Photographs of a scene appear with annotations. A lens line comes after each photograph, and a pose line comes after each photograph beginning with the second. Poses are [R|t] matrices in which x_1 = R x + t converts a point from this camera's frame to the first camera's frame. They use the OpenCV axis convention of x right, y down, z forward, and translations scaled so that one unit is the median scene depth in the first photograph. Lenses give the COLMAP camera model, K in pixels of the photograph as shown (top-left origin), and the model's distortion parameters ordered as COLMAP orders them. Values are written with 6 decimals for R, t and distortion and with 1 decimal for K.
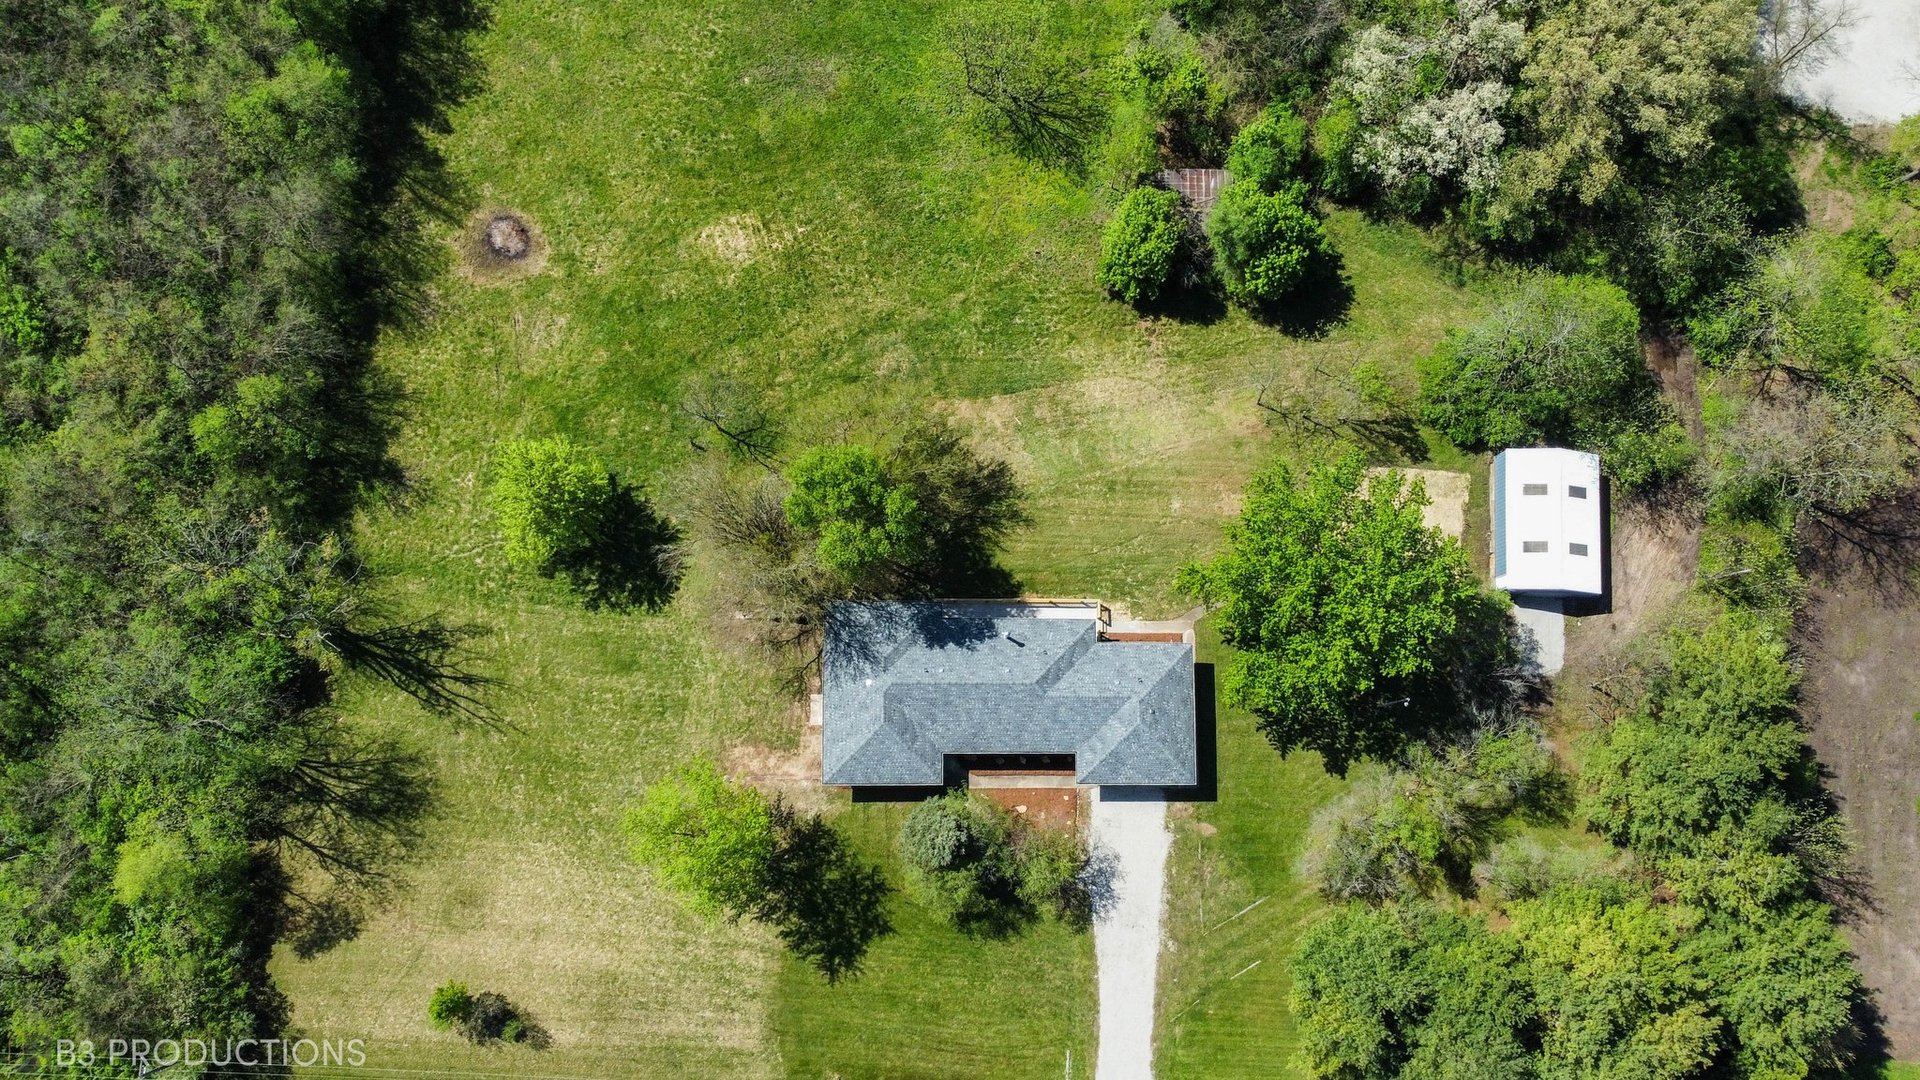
lens RADIAL K [[1470.7, 0, 948.7], [0, 1470.7, 537.2], [0, 0, 1]] dist [-0.001769, -0.009468]
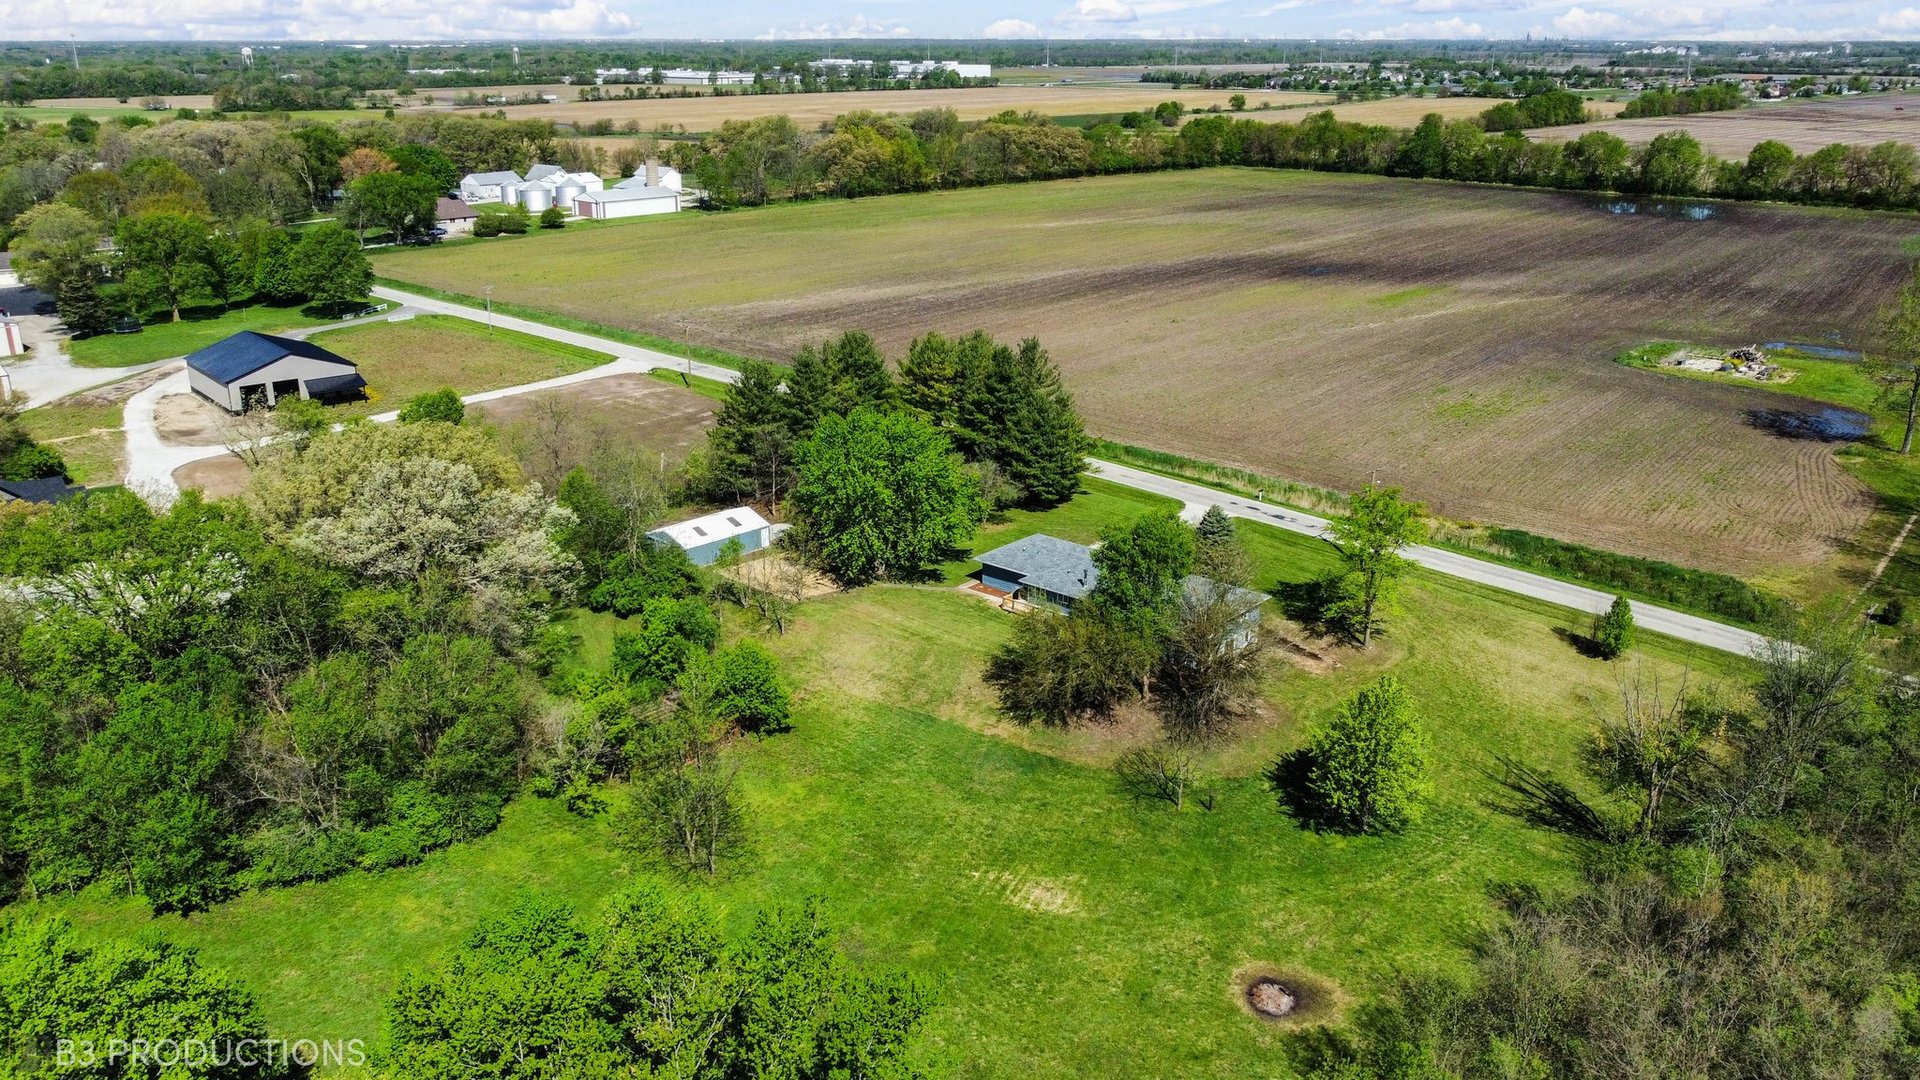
lens RADIAL K [[1470.7, 0, 948.7], [0, 1470.7, 537.2], [0, 0, 1]] dist [-0.001769, -0.009468]
pose [[-0.744200, -0.275180, 0.608640, -0.595836], [0.655199, -0.123498, 0.745293, -0.890875], [-0.129924, 0.953428, 0.272204, 0.596670]]
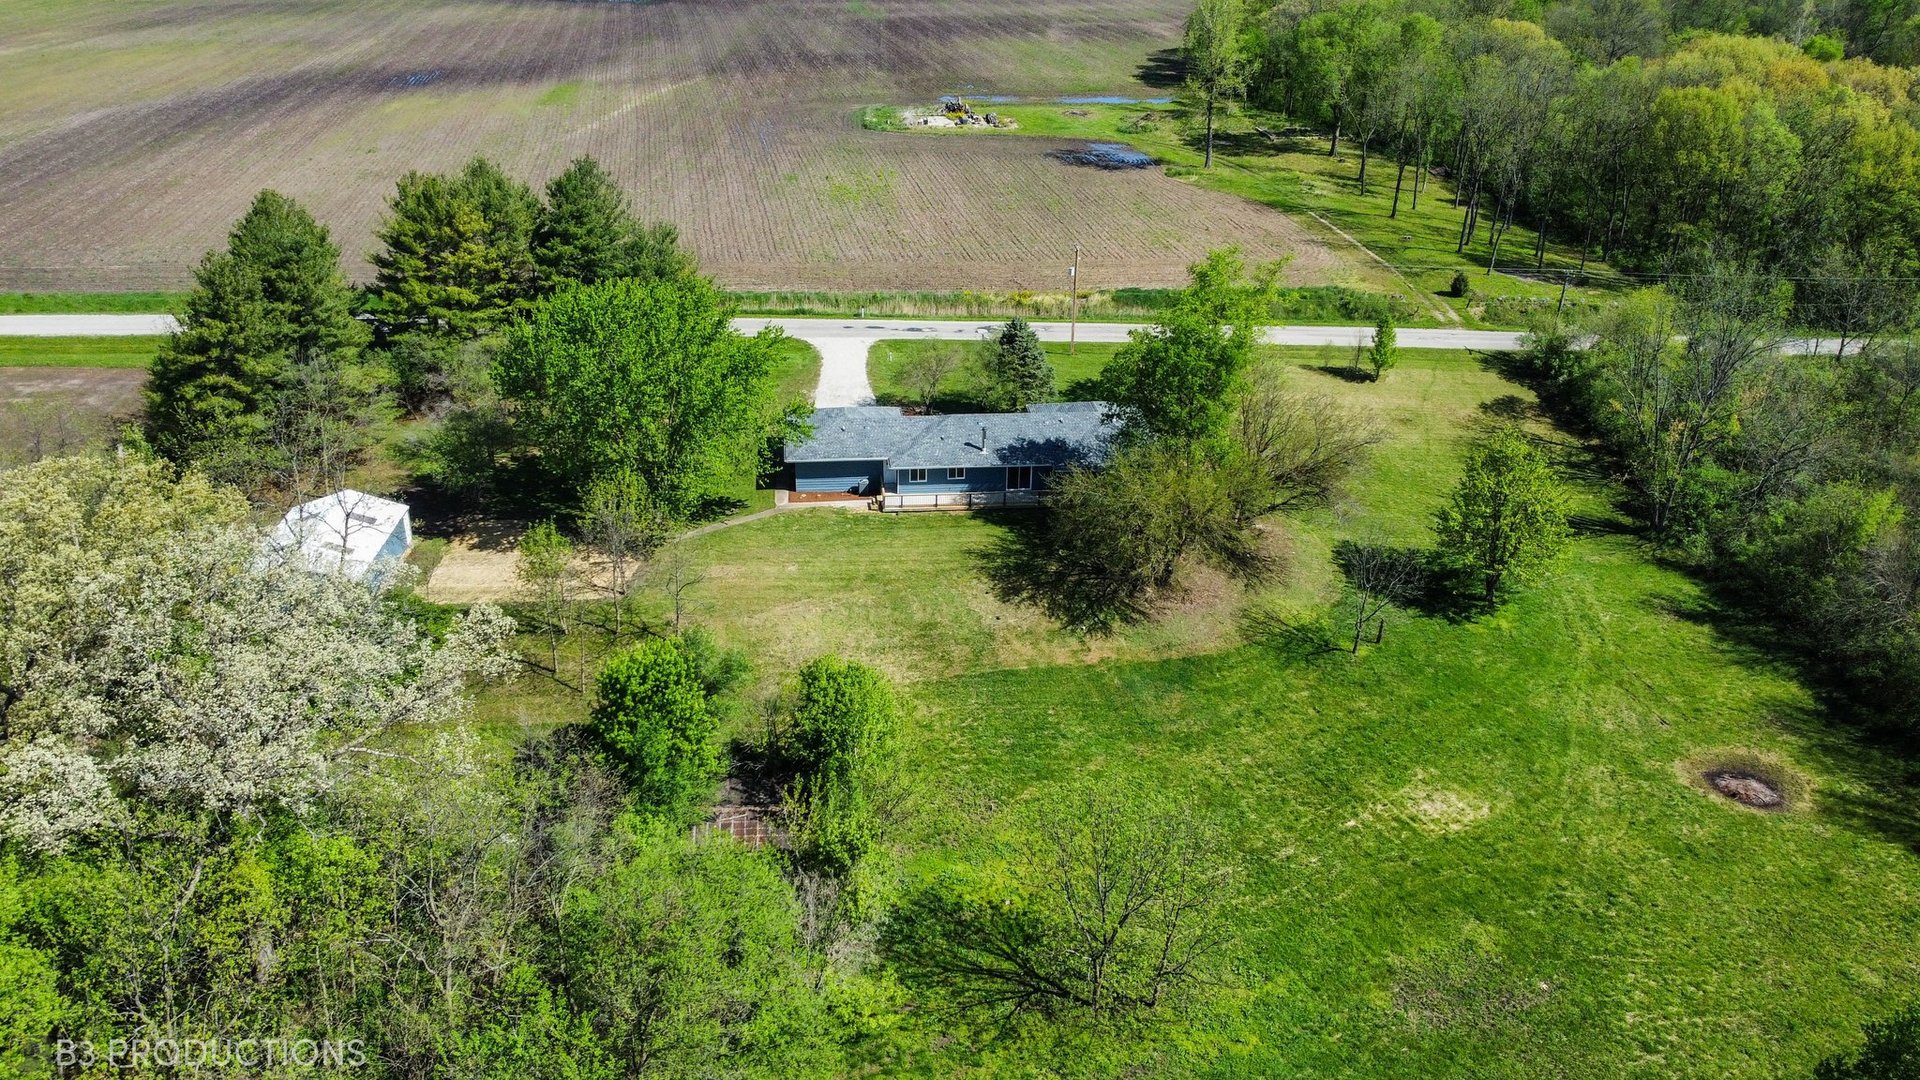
lens RADIAL K [[1470.7, 0, 948.7], [0, 1470.7, 537.2], [0, 0, 1]] dist [-0.001769, -0.009468]
pose [[-0.990529, -0.035037, -0.132754, 0.177927], [-0.115932, -0.304598, 0.945399, -0.807697], [-0.073561, 0.951836, 0.297651, 0.728316]]
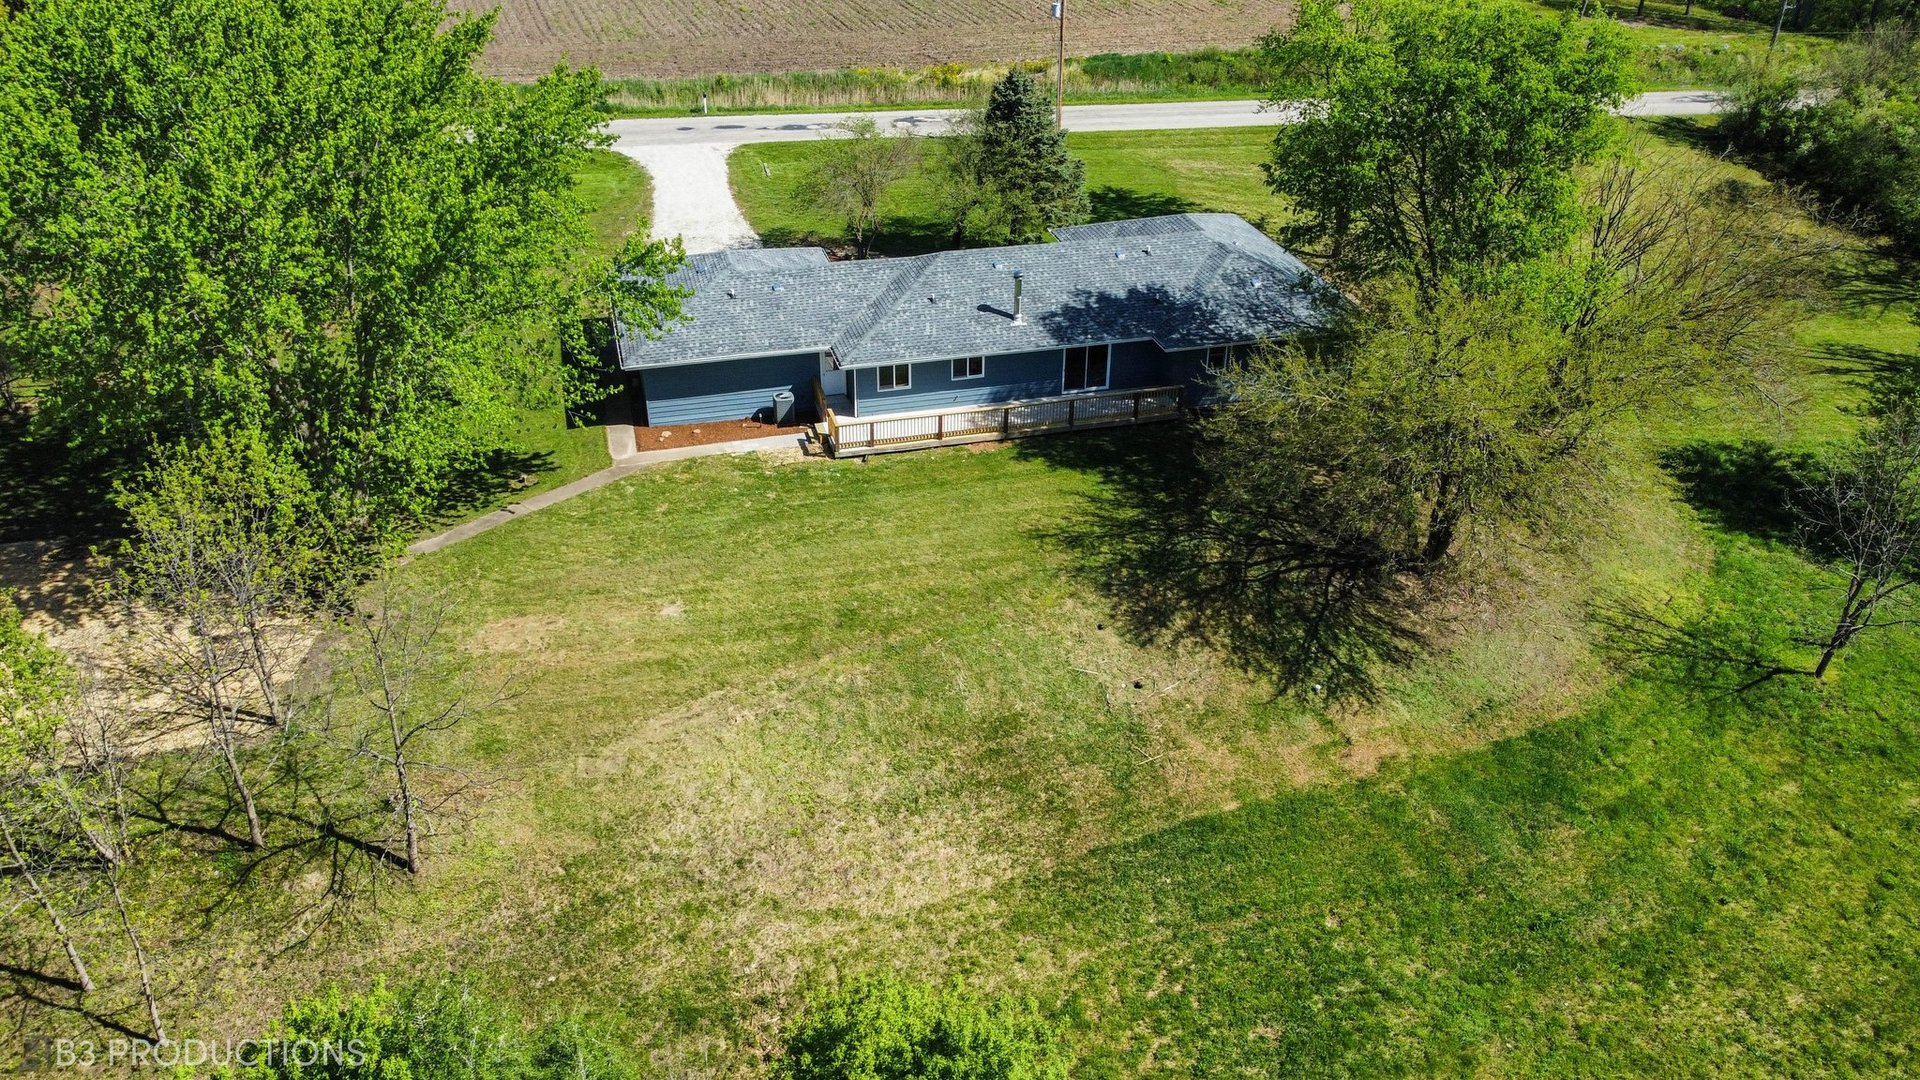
lens RADIAL K [[1470.7, 0, 948.7], [0, 1470.7, 537.2], [0, 0, 1]] dist [-0.001769, -0.009468]
pose [[-0.963695, 0.061996, -0.259709, 0.182531], [-0.263584, -0.376110, 0.888293, -0.363422], [-0.042609, 0.924499, 0.378797, 0.836076]]
